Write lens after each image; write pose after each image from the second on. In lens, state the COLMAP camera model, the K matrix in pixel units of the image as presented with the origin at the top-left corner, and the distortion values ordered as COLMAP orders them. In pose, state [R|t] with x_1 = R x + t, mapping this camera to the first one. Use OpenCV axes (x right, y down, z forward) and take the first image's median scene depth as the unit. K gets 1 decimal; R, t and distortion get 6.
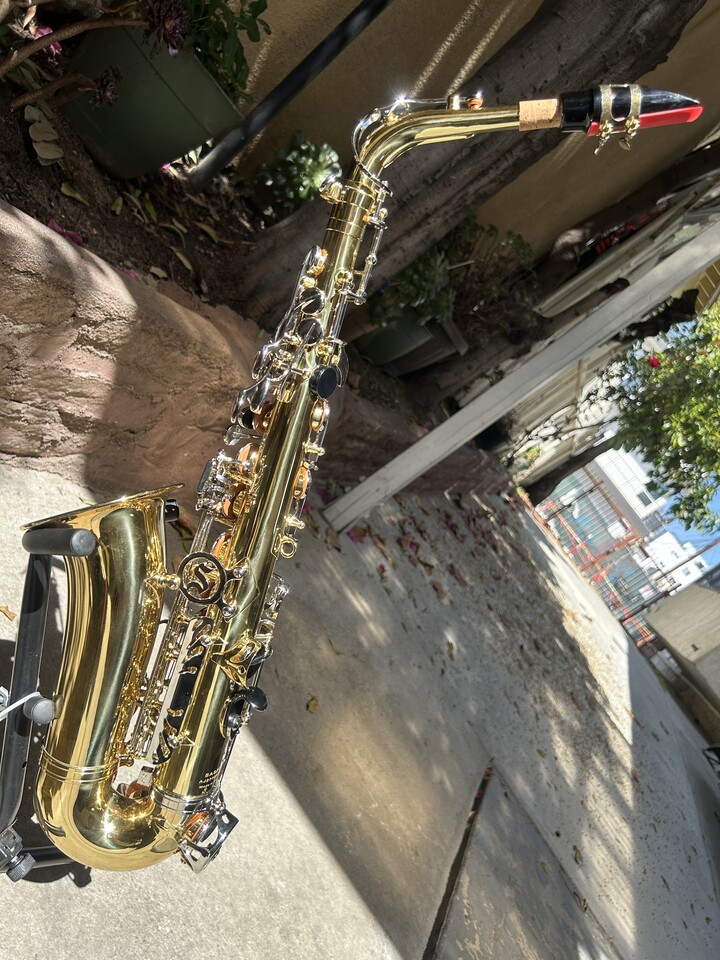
lens RADIAL K [[722.4, 0, 354.6], [0, 722.4, 479.6], [0, 0, 1]] dist [0.030877, -0.067011]
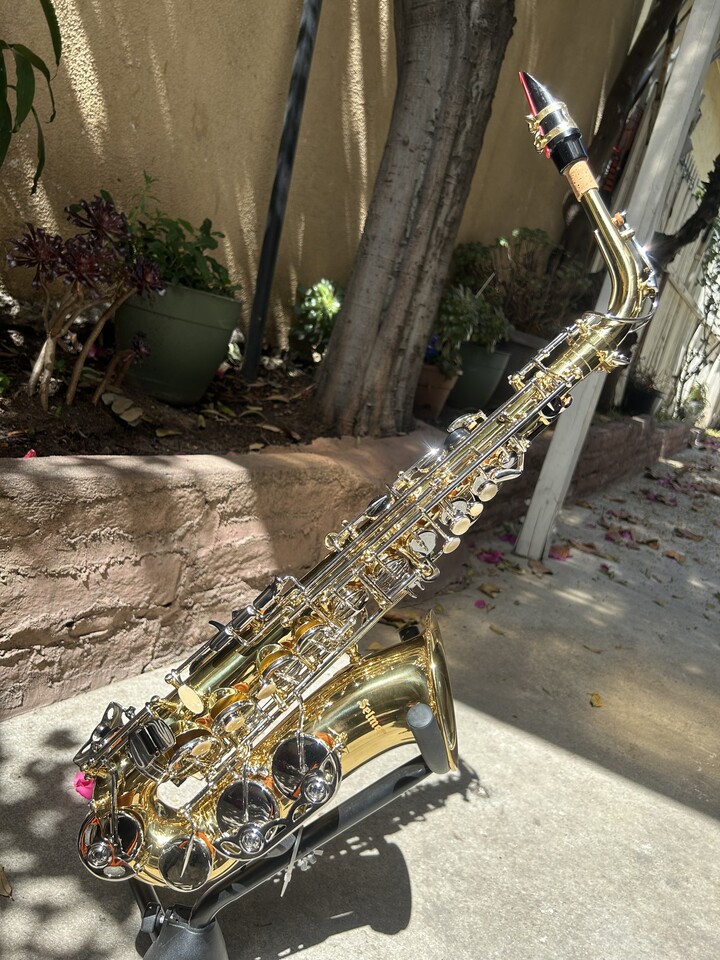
lens RADIAL K [[722.4, 0, 354.6], [0, 722.4, 479.6], [0, 0, 1]] dist [0.030877, -0.067011]
pose [[0.790338, -0.582692, -0.189301, 0.049413], [0.545304, 0.809872, -0.216221, 0.103205], [0.279300, 0.067661, 0.957817, -0.085377]]
